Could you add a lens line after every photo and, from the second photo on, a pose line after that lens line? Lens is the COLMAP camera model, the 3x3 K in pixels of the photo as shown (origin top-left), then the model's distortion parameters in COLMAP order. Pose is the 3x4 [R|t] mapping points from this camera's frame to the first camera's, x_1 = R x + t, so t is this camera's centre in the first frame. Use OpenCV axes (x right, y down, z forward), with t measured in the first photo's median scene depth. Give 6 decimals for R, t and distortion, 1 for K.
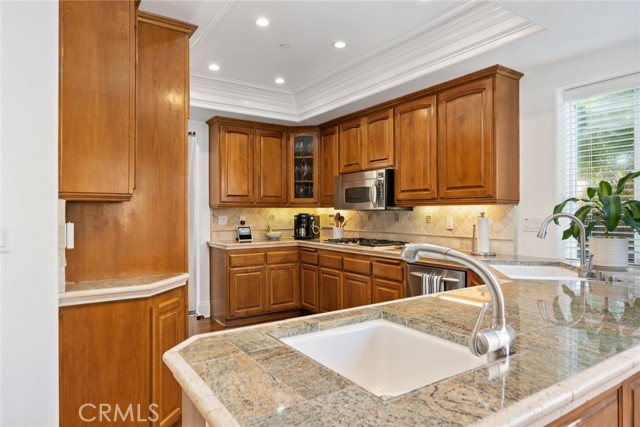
lens RADIAL K [[389.1, 0, 319.7], [0, 389.1, 211.5], [0, 0, 1]] dist [-0.002158, -0.000039]
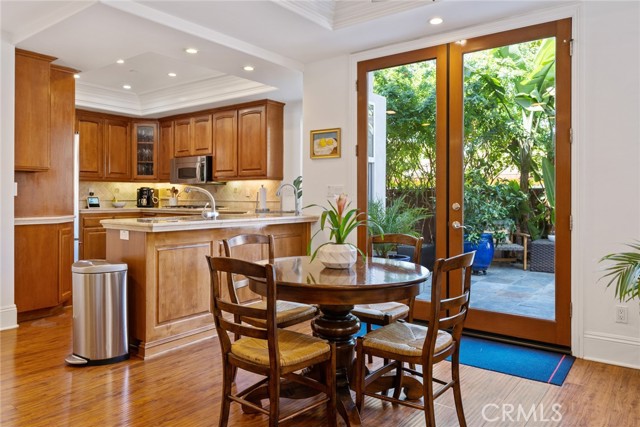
lens RADIAL K [[451.2, 0, 321.5], [0, 451.2, 199.5], [0, 0, 1]] dist [0.007357, 0.001108]
pose [[0.942283, 0.003613, 0.334799, 0.008604], [-0.005456, 0.999975, 0.004565, 0.039182], [-0.334774, -0.006128, 0.942278, -0.637399]]
